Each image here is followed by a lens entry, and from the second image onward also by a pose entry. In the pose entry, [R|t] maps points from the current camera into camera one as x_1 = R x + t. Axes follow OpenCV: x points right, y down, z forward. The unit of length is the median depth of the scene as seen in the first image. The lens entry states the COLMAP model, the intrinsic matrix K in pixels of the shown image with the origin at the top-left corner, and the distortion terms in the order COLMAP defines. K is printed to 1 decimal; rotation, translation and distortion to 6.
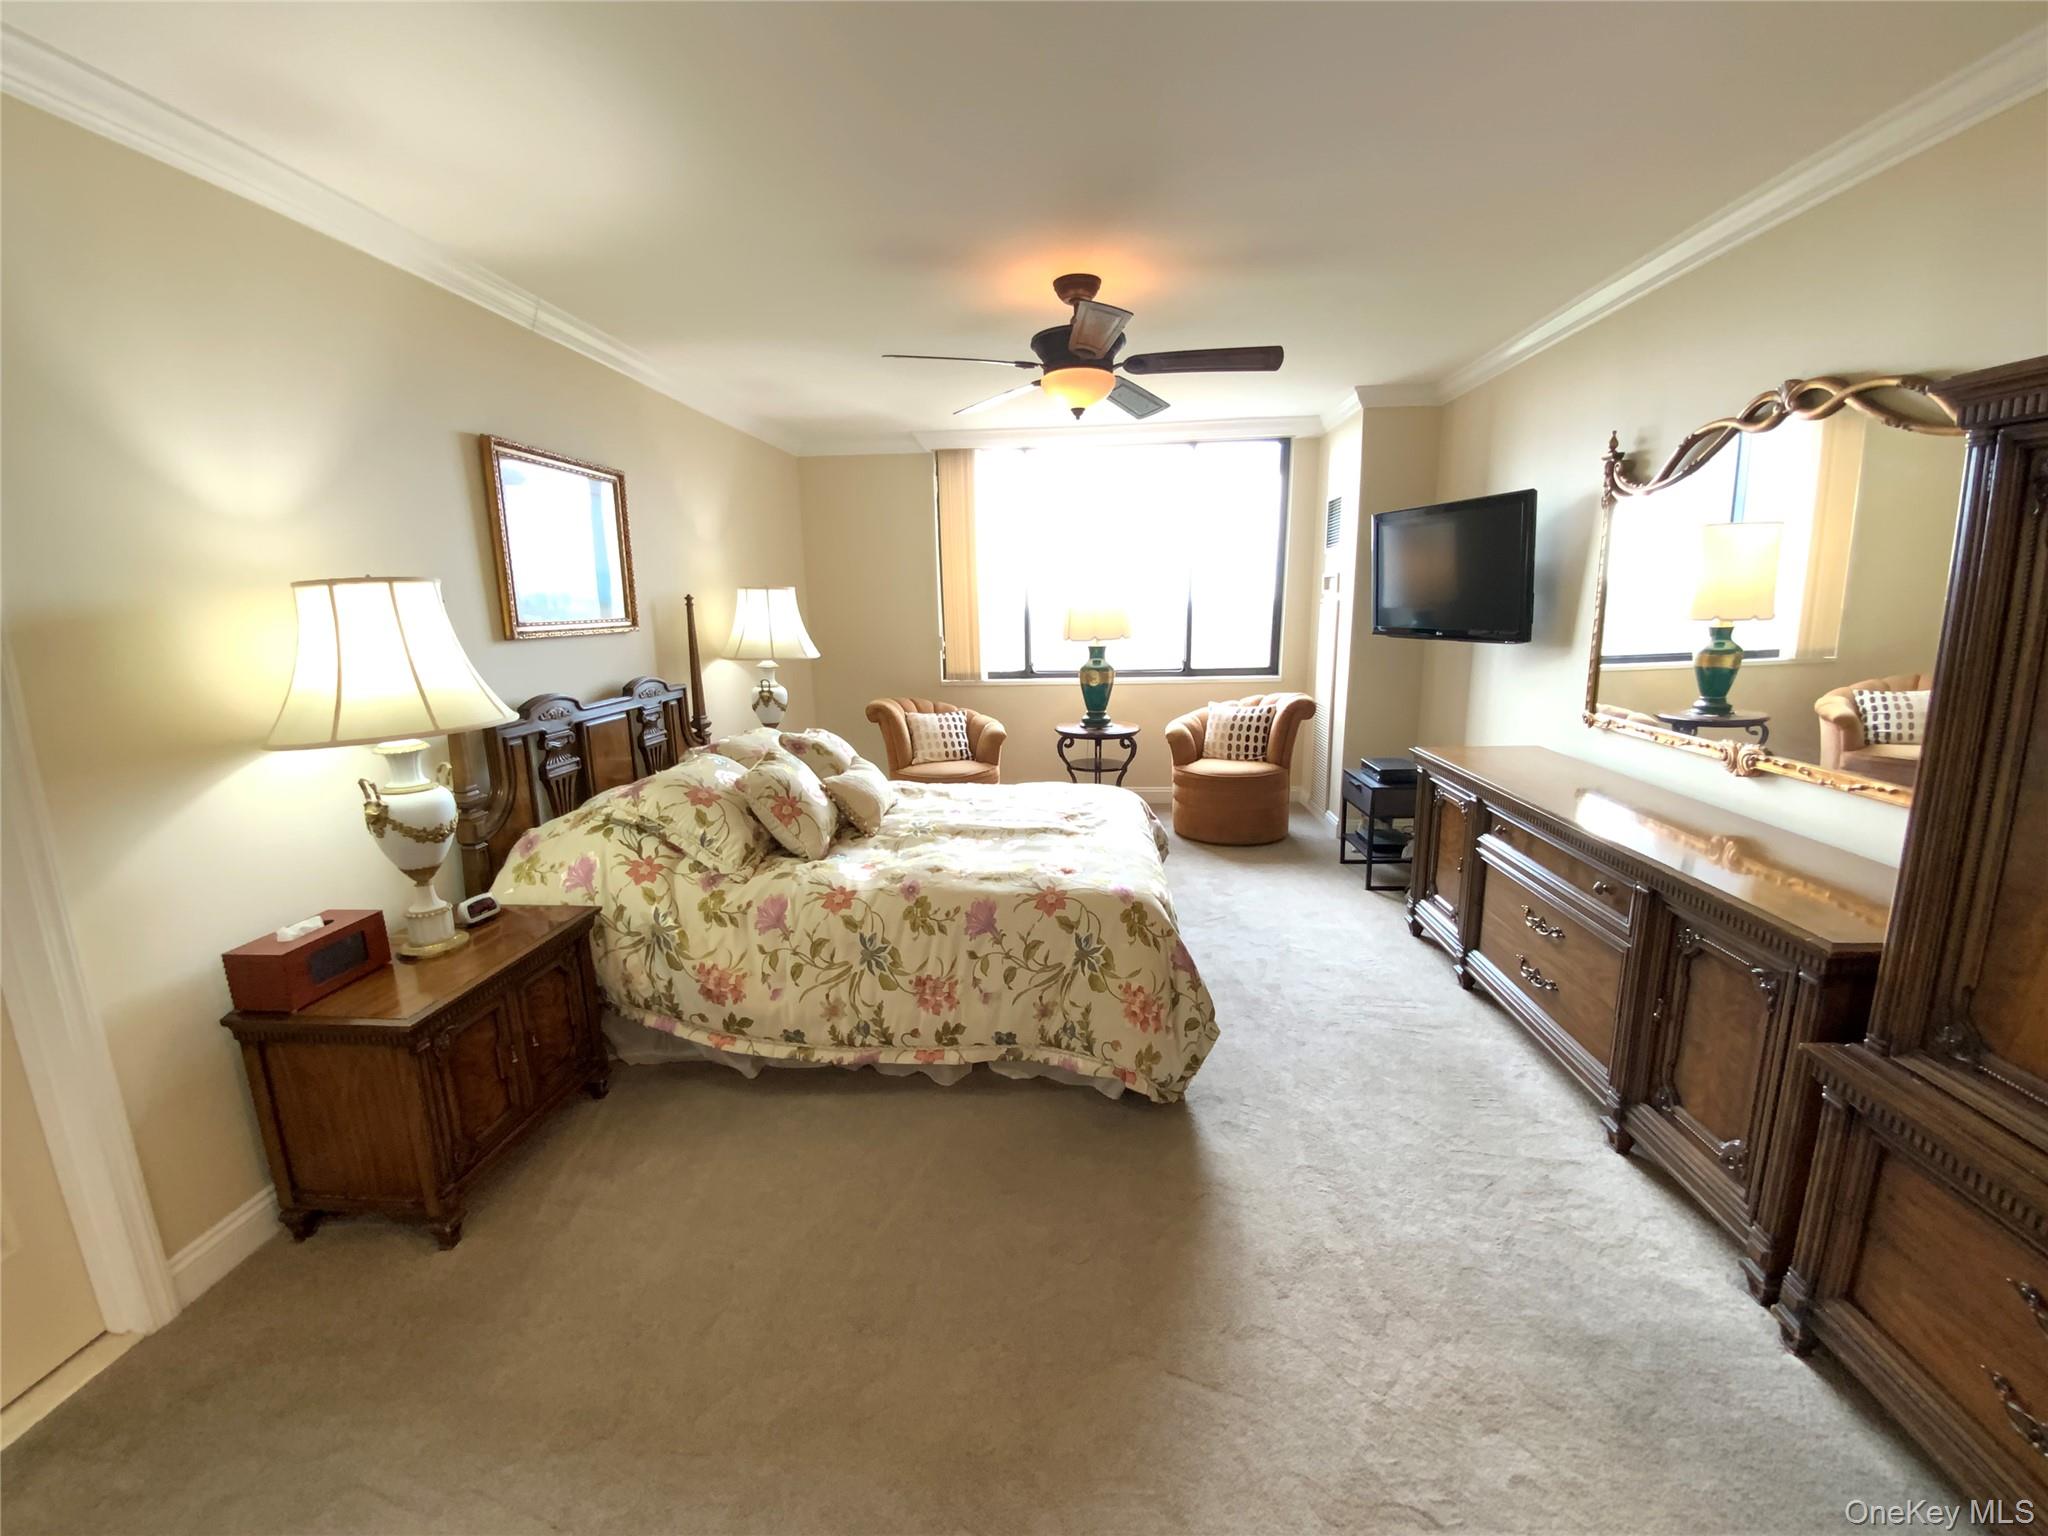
lens RADIAL K [[830.8, 0, 1024.0], [0, 830.8, 768.0], [0, 0, 1]] dist [0.015406, -0.015299]
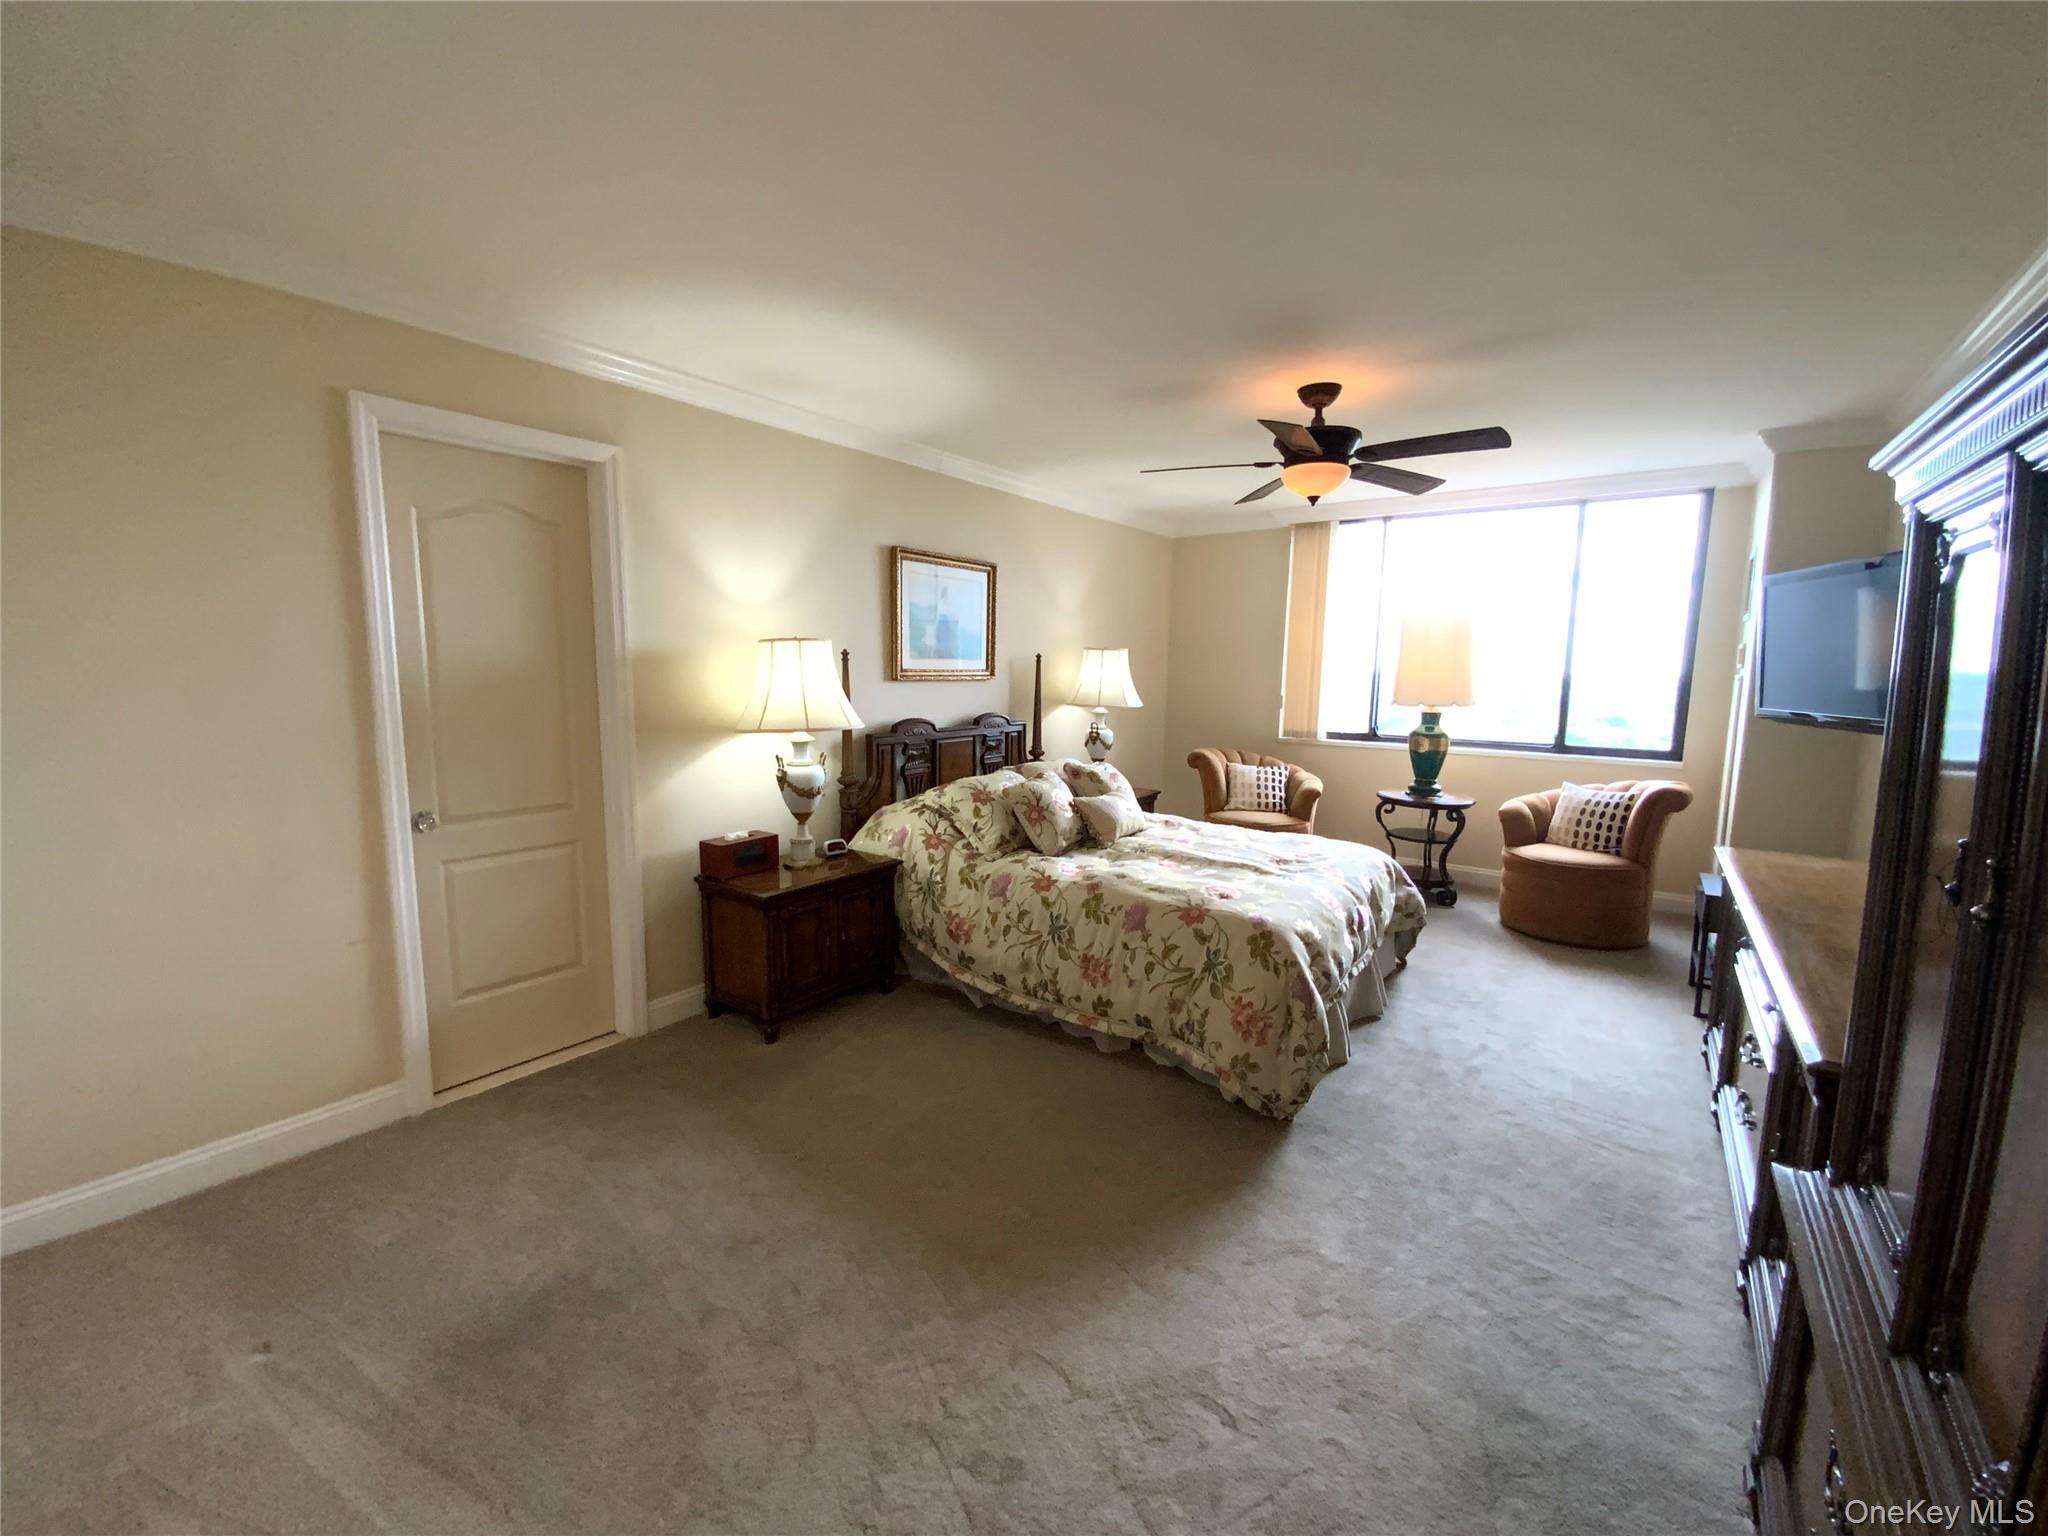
lens RADIAL K [[830.8, 0, 1024.0], [0, 830.8, 768.0], [0, 0, 1]] dist [0.015406, -0.015299]
pose [[0.842869, 0.095581, -0.529563, 0.423588], [-0.131948, 0.990766, -0.031189, 0.021357], [0.521692, 0.096163, 0.847697, -0.143480]]
